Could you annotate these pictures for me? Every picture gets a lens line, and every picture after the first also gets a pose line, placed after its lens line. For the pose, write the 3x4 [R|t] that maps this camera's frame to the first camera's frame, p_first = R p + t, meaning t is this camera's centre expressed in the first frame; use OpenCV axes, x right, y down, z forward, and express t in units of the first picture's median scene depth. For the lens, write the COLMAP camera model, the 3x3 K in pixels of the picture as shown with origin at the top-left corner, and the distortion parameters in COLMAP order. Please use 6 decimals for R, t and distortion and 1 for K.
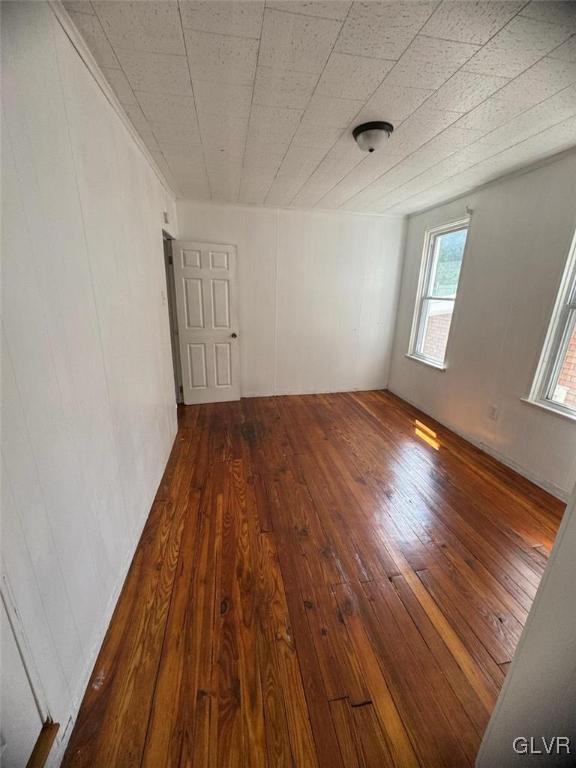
lens RADIAL K [[307.9, 0, 288.0], [0, 307.9, 384.0], [0, 0, 1]] dist [-0.000214, -0.000172]
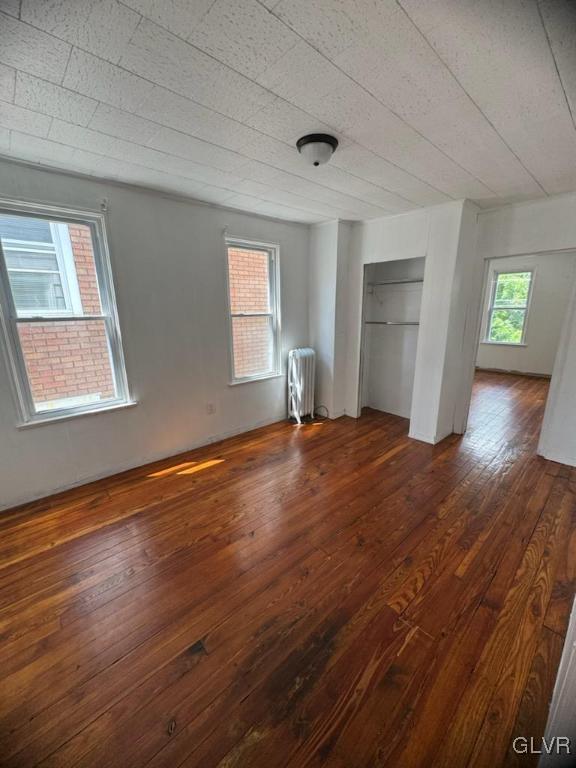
lens RADIAL K [[307.9, 0, 288.0], [0, 307.9, 384.0], [0, 0, 1]] dist [-0.000214, -0.000172]
pose [[-0.532153, -0.226251, 0.815858, -0.396338], [0.240441, 0.883571, 0.401859, -0.364303], [-0.811789, 0.410016, -0.415795, 1.133179]]
